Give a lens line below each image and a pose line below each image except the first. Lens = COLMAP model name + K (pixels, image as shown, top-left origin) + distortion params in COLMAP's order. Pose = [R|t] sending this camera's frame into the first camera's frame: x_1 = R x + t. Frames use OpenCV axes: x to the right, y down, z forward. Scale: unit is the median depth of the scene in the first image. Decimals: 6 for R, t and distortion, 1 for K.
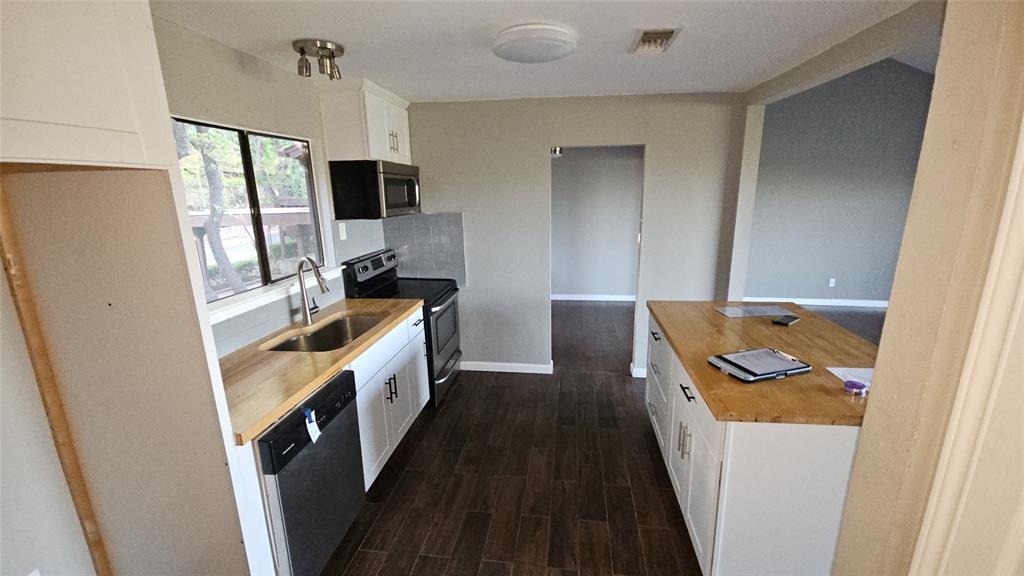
lens RADIAL K [[418.5, 0, 514.1], [0, 418.5, 289.9], [0, 0, 1]] dist [-0.001827, -0.000042]
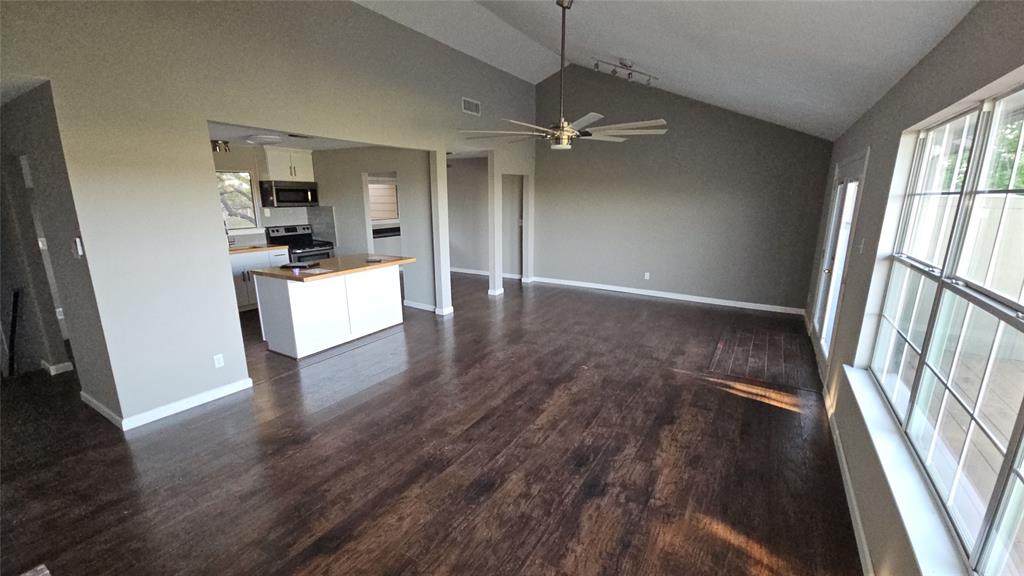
lens RADIAL K [[418.5, 0, 512.7], [0, 418.5, 290.1], [0, 0, 1]] dist [-0.001827, -0.000042]
pose [[0.911113, 0.110100, -0.397180, 1.491734], [-0.109627, 0.993684, 0.023974, 0.061532], [0.397311, 0.021699, 0.917428, -0.429695]]
